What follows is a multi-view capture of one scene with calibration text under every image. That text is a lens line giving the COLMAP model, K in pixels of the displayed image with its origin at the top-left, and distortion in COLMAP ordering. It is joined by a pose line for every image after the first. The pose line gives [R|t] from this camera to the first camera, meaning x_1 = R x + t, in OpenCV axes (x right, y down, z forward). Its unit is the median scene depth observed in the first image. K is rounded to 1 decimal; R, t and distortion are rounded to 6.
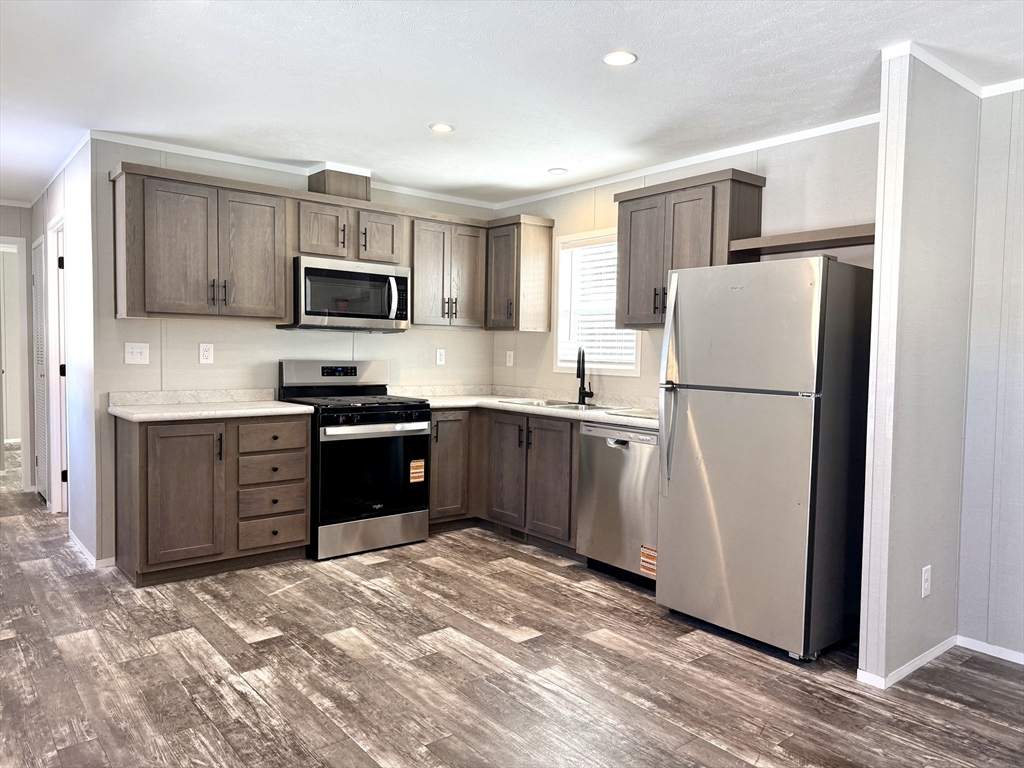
lens RADIAL K [[722.3, 0, 512.0], [0, 722.3, 384.0], [0, 0, 1]] dist [0.060751, -0.074314]
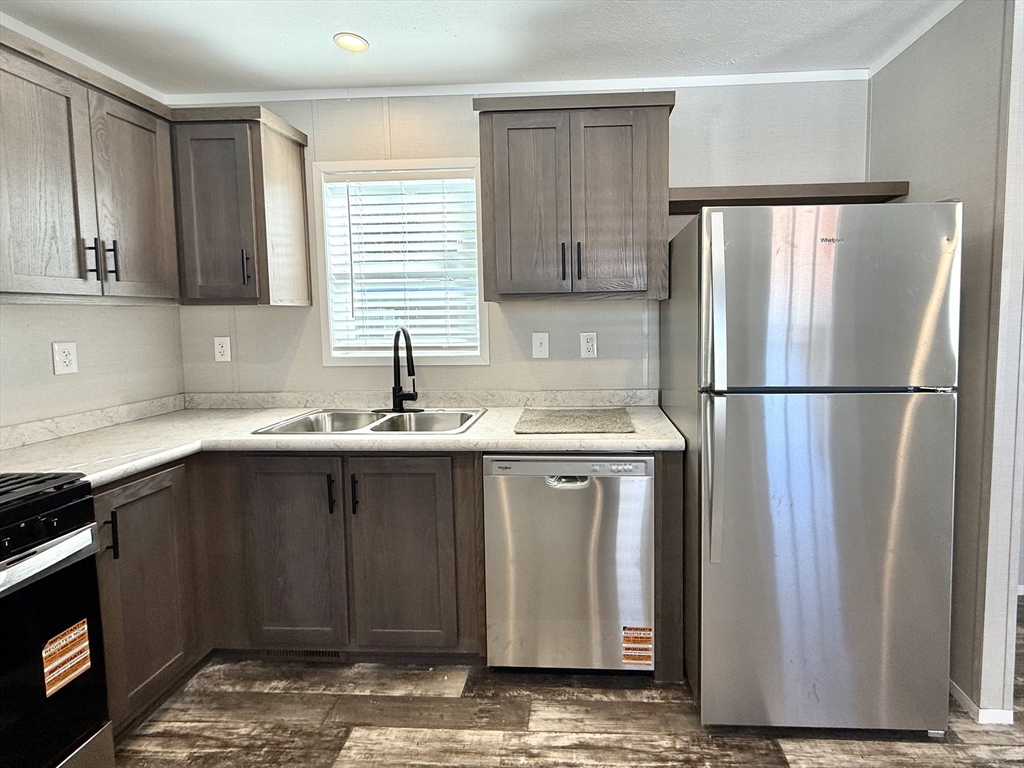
lens RADIAL K [[461.6, 0, 569.0], [0, 461.6, 343.0], [0, 0, 1]] dist [-0.003119, 0.000433]
pose [[0.662928, -0.073953, 0.745022, -0.120524], [0.059844, 0.997160, 0.045731, -0.048131], [-0.746288, 0.014269, 0.665471, 0.602352]]
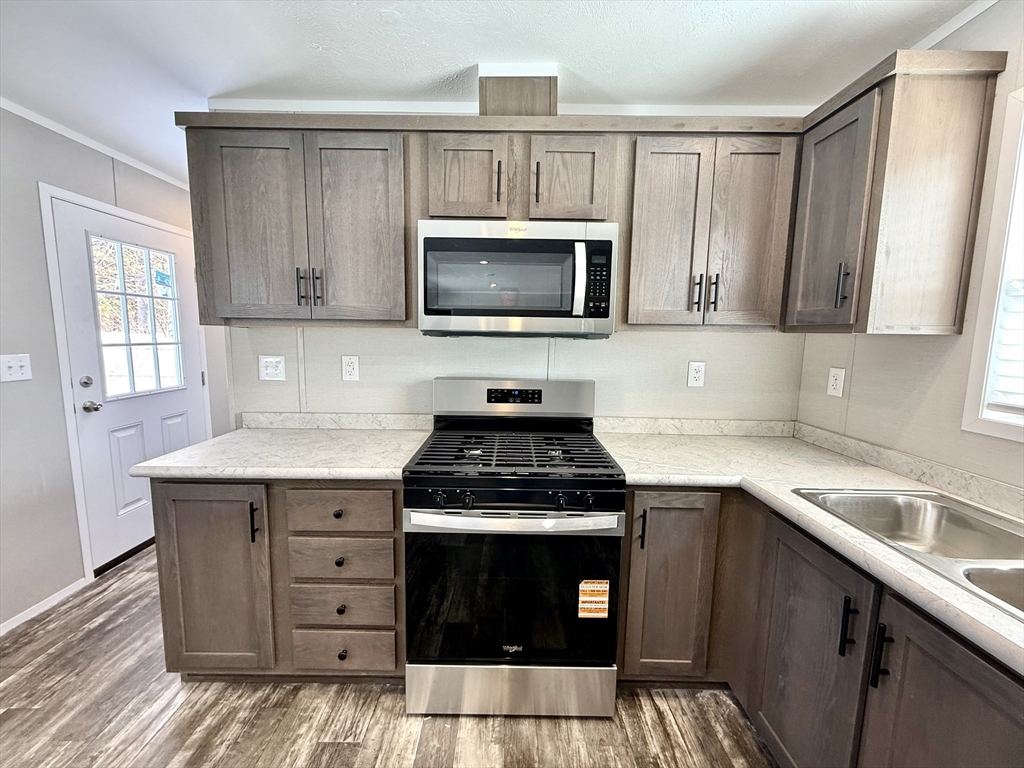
lens RADIAL K [[405.8, 0, 510.7], [0, 405.8, 382.4], [0, 0, 1]] dist [-0.000746, -0.000016]
pose [[0.773580, 0.068308, -0.630006, 0.000425], [-0.029064, 0.996952, 0.072407, -0.059379], [0.633032, -0.037702, 0.773207, 0.714913]]
